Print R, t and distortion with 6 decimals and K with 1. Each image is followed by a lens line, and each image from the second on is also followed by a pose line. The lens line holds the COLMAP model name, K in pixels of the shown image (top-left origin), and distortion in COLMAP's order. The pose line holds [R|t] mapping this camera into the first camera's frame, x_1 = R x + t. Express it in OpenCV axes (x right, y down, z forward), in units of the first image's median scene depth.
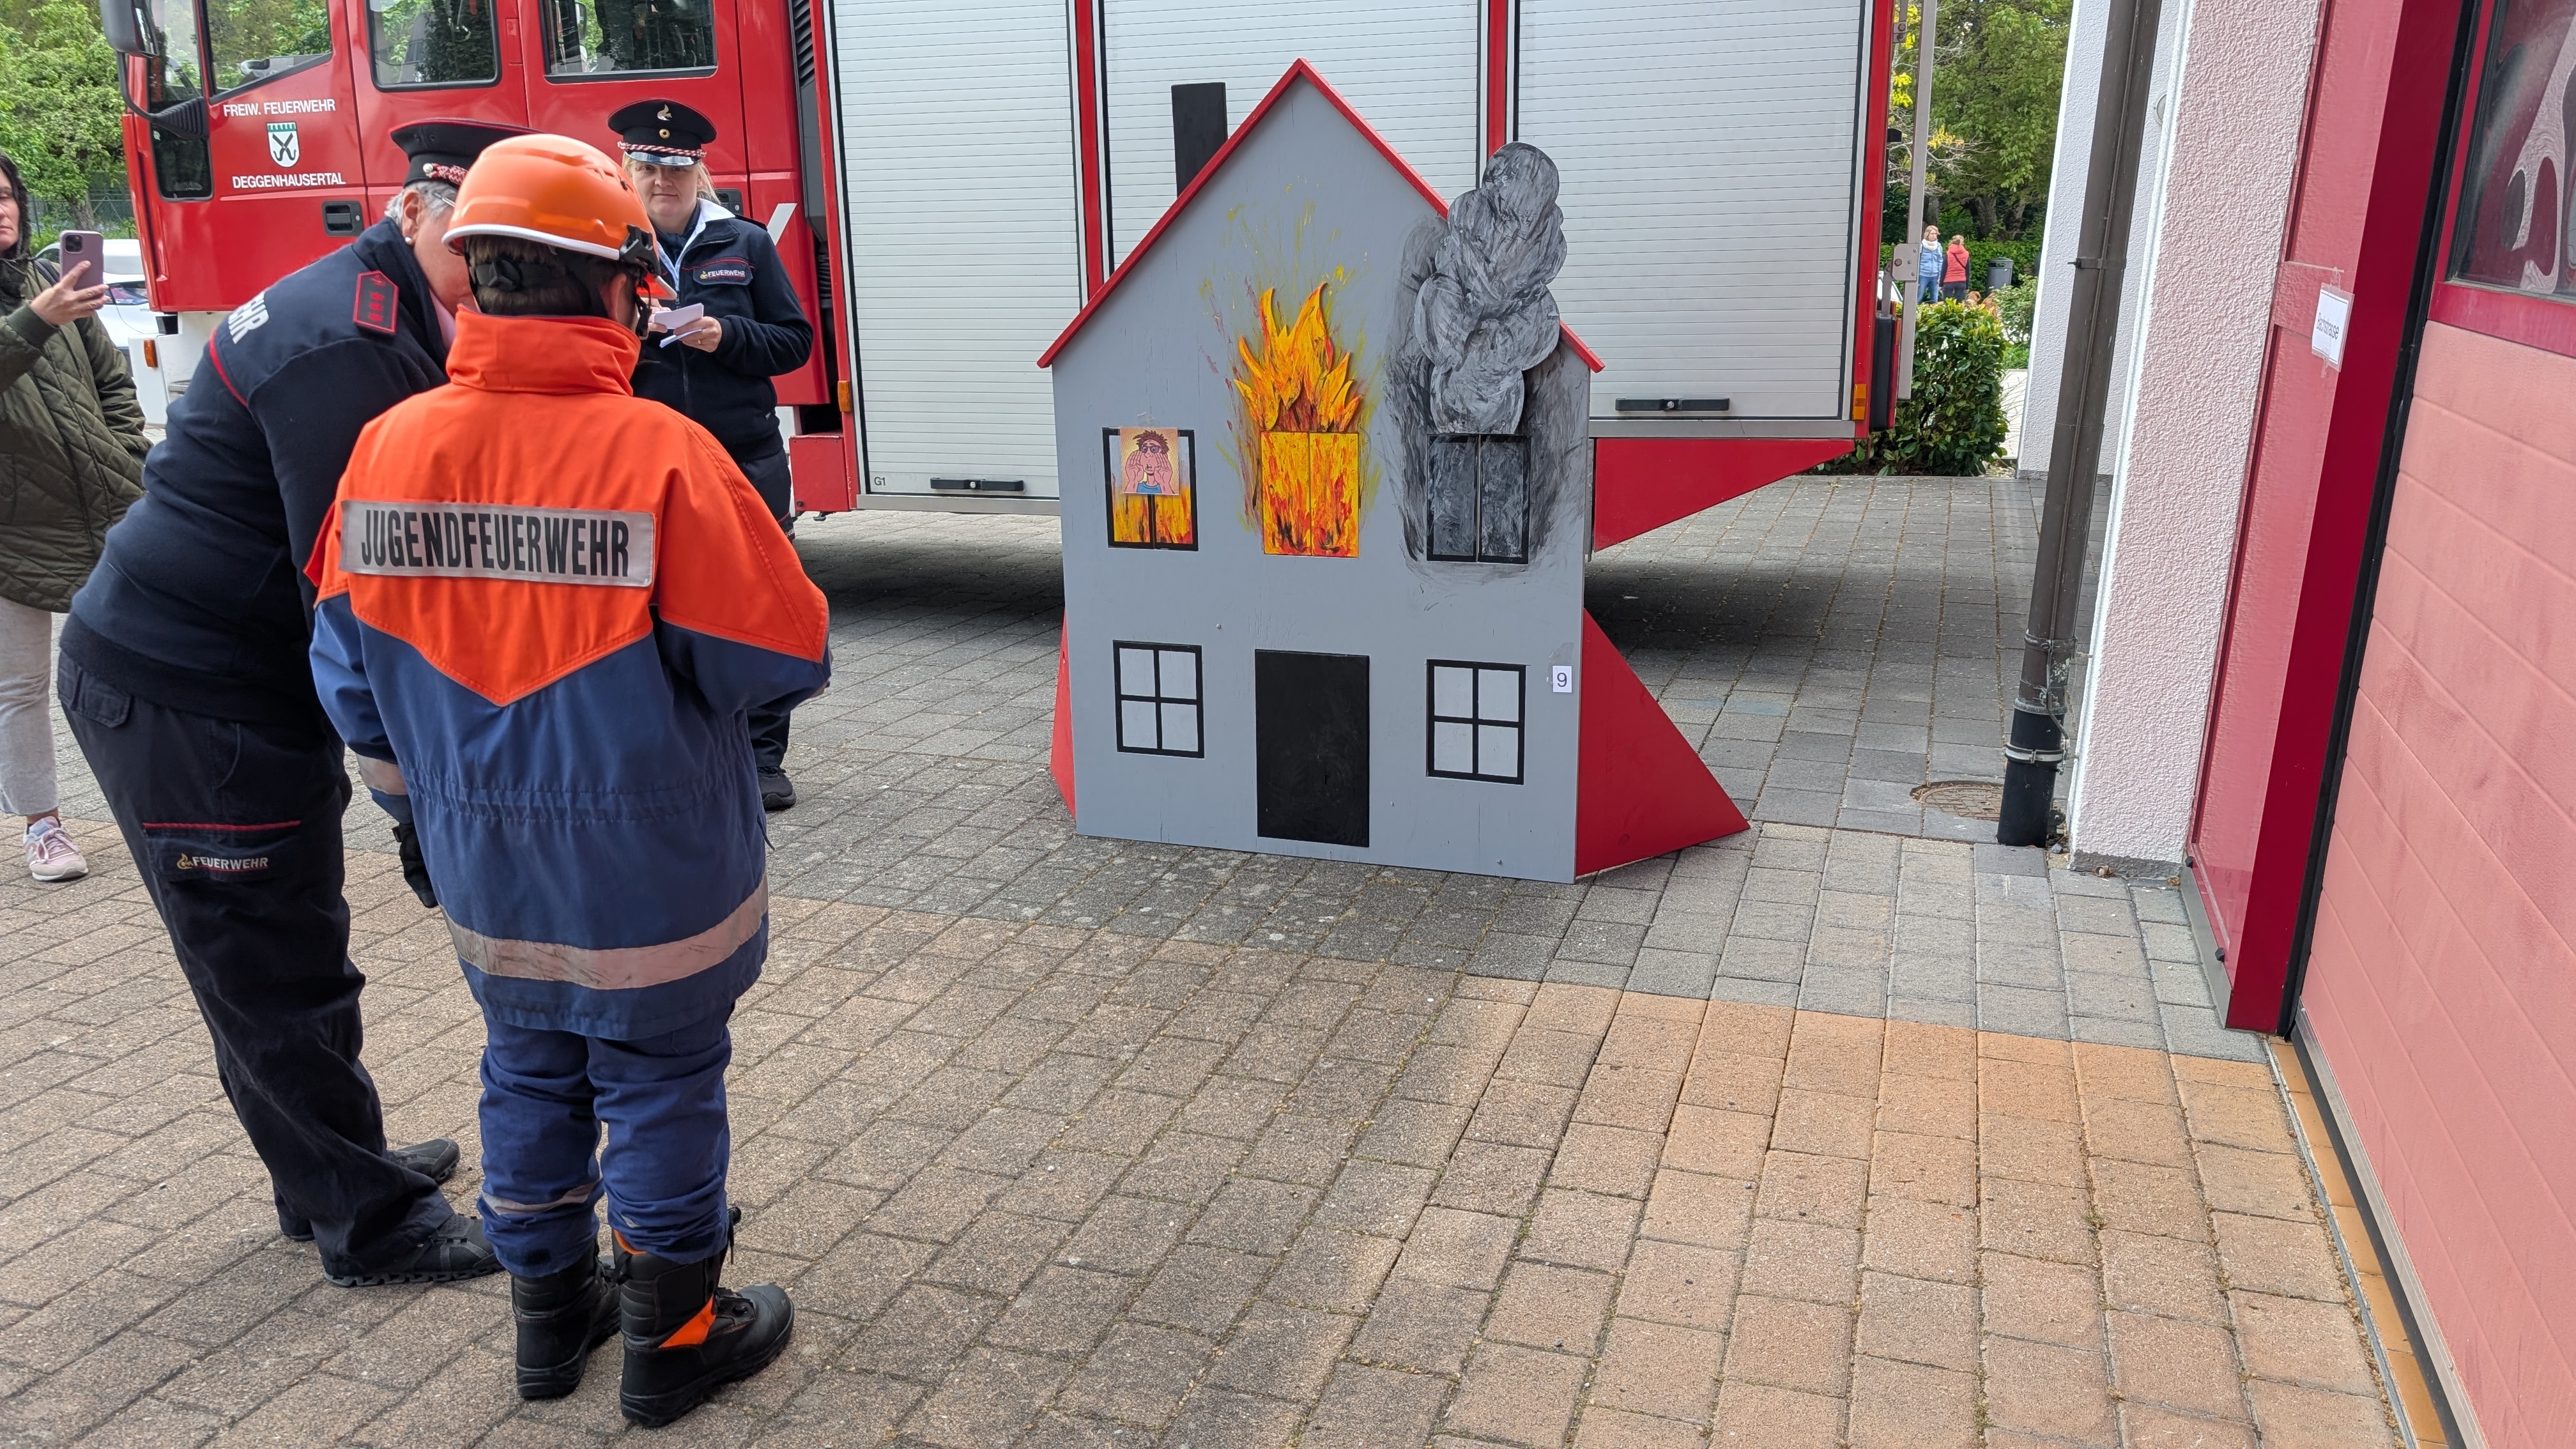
lens RADIAL K [[1890.5, 0, 1288.0], [0, 1890.5, 724.5], [0, 0, 1]] dist [0.223863, -0.418659]
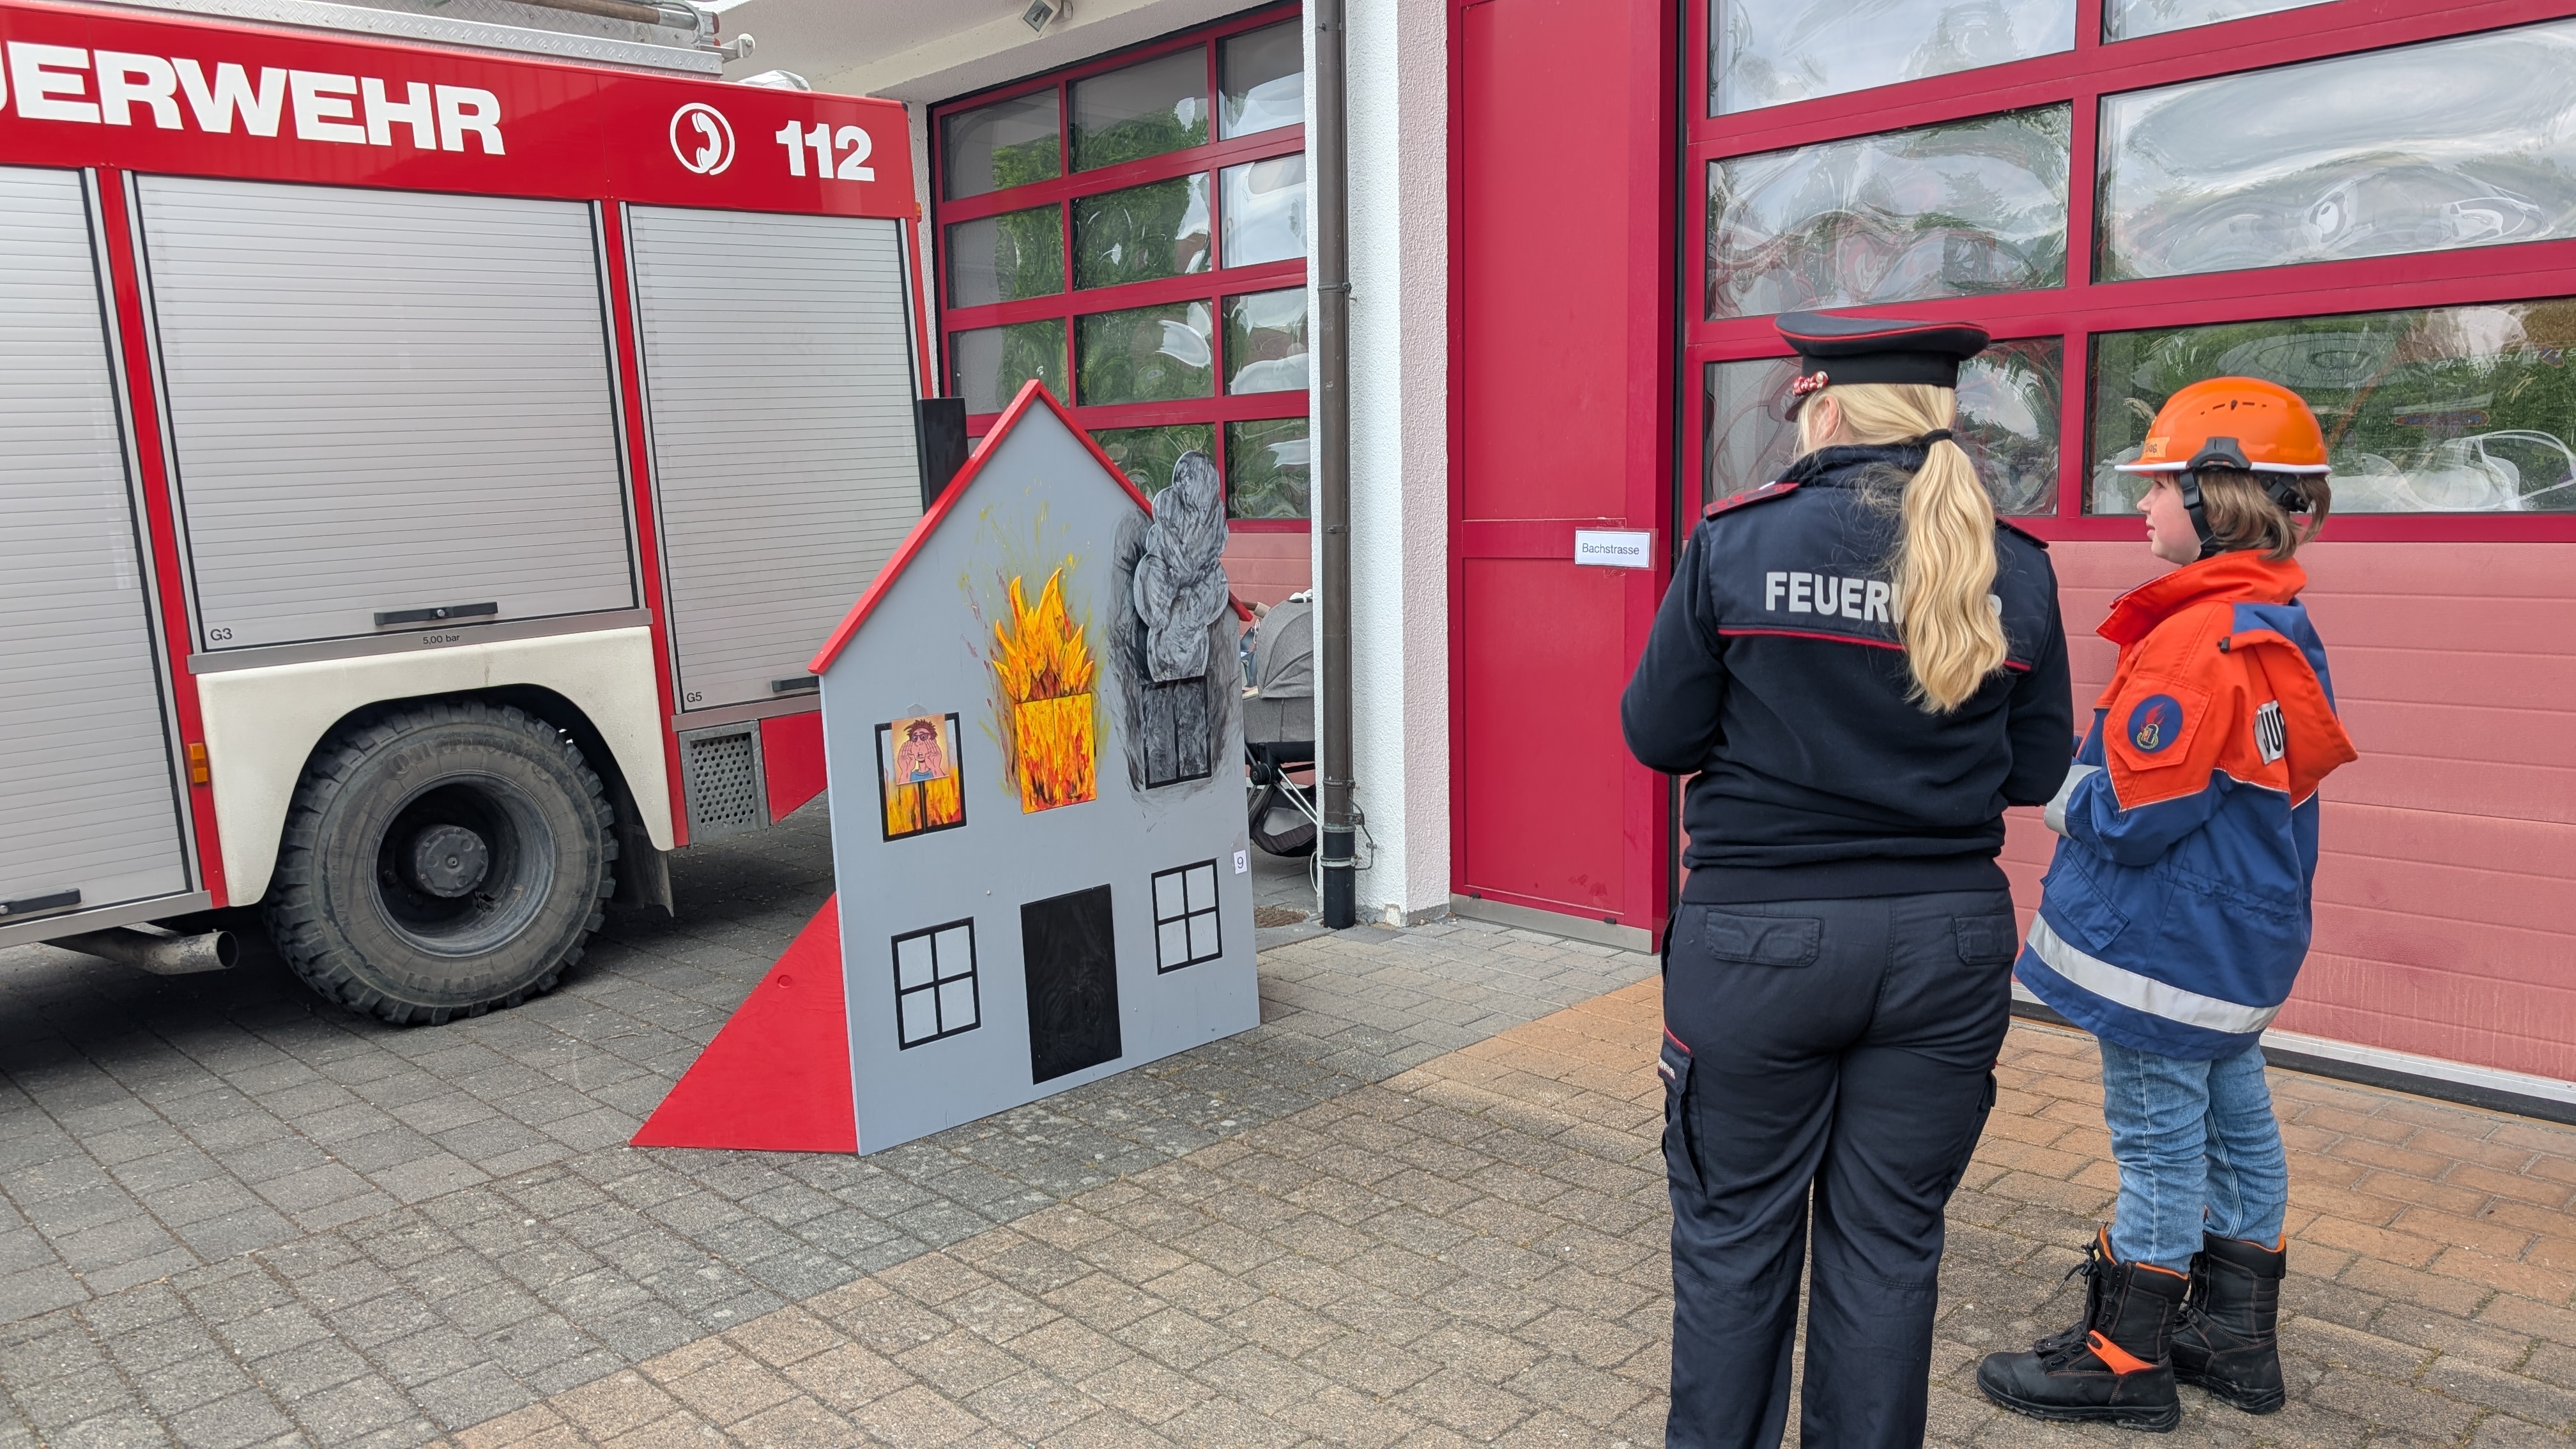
lens RADIAL K [[1890.5, 0, 1288.0], [0, 1890.5, 724.5], [0, 0, 1]] dist [0.223863, -0.418659]
pose [[0.456022, -0.130336, 0.880373, -0.911452], [0.263032, 0.964765, 0.006583, -0.109593], [-0.850210, 0.228564, 0.474237, 0.354966]]
